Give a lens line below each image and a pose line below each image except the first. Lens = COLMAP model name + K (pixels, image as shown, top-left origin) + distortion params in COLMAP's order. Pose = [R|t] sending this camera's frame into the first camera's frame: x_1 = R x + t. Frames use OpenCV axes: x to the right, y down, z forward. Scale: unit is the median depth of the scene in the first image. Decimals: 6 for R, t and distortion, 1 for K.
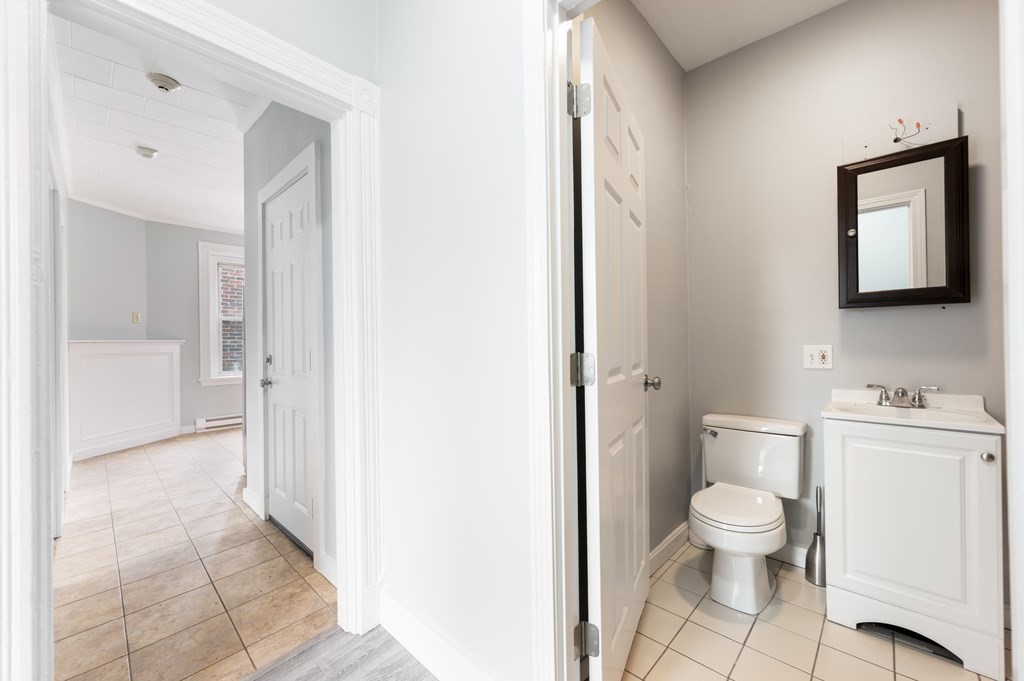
lens RADIAL K [[402.3, 0, 513.0], [0, 402.3, 342.5], [0, 0, 1]] dist [0.001731, 0.000180]
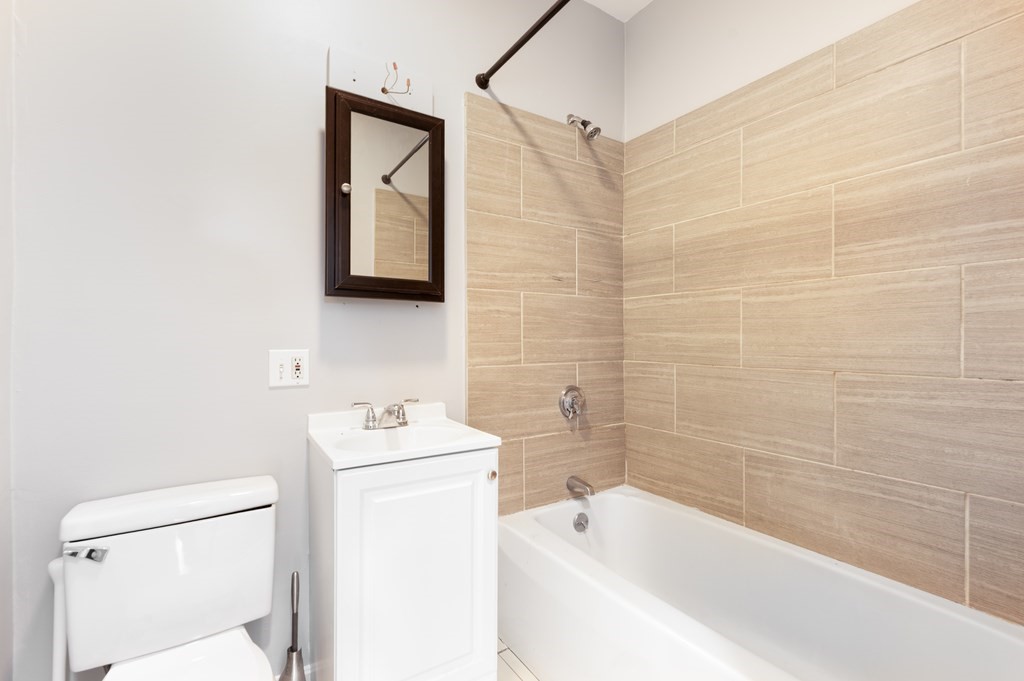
lens RADIAL K [[448.4, 0, 509.9], [0, 448.4, 338.3], [0, 0, 1]] dist [-0.003372, -0.000416]
pose [[0.247679, 0.016151, 0.968707, 0.162703], [-0.005135, 0.999869, -0.015358, -0.002300], [-0.968828, -0.001171, 0.247730, 0.526975]]
